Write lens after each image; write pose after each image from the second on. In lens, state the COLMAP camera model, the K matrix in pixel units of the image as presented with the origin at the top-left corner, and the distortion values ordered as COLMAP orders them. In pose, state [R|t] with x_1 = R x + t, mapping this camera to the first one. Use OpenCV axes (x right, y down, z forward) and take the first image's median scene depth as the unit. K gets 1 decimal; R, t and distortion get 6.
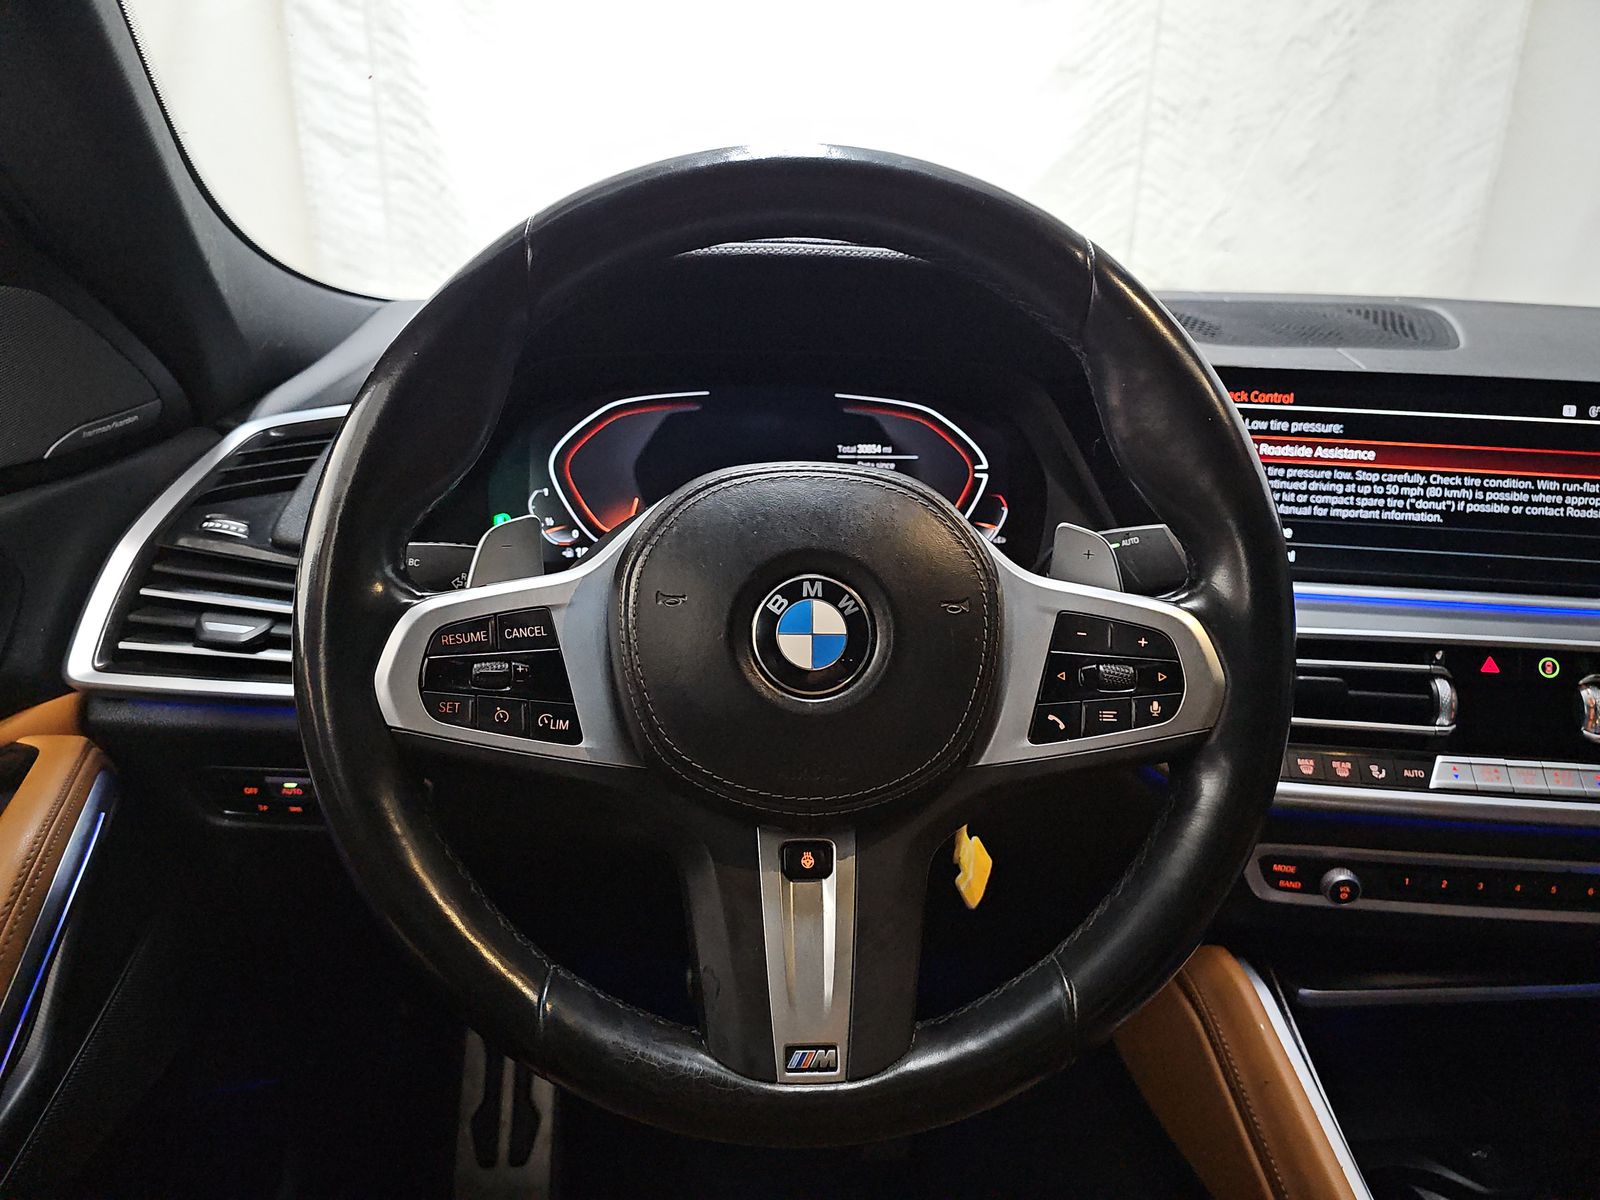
lens RADIAL K [[1051.3, 0, 801.0], [0, 1051.3, 609.5], [0, 0, 1]] dist [0.034643, -0.027360]
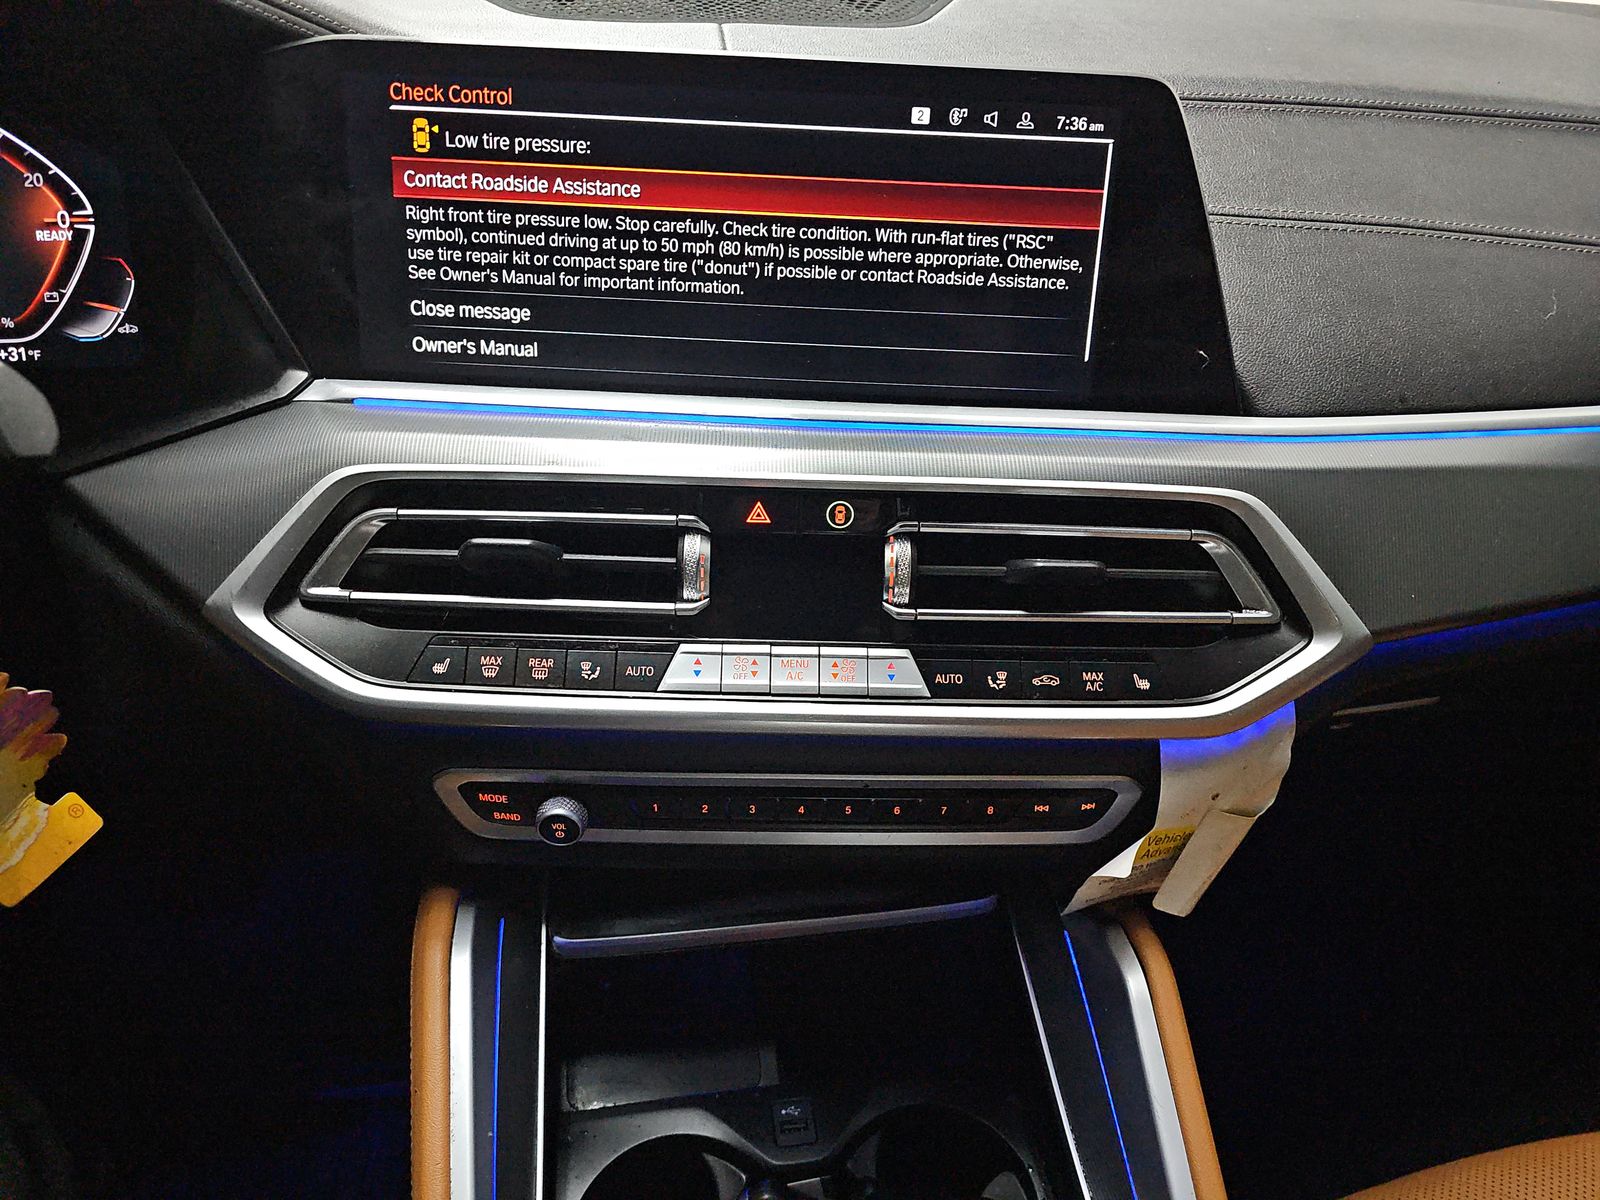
lens RADIAL K [[1051.3, 0, 803.5], [0, 1051.3, 594.7], [0, 0, 1]] dist [0.034643, -0.027360]
pose [[0.997836, -0.033596, 0.056521, 0.598476], [0.020193, 0.974649, 0.222828, -0.044964], [-0.062574, -0.221204, 0.973218, 0.298312]]
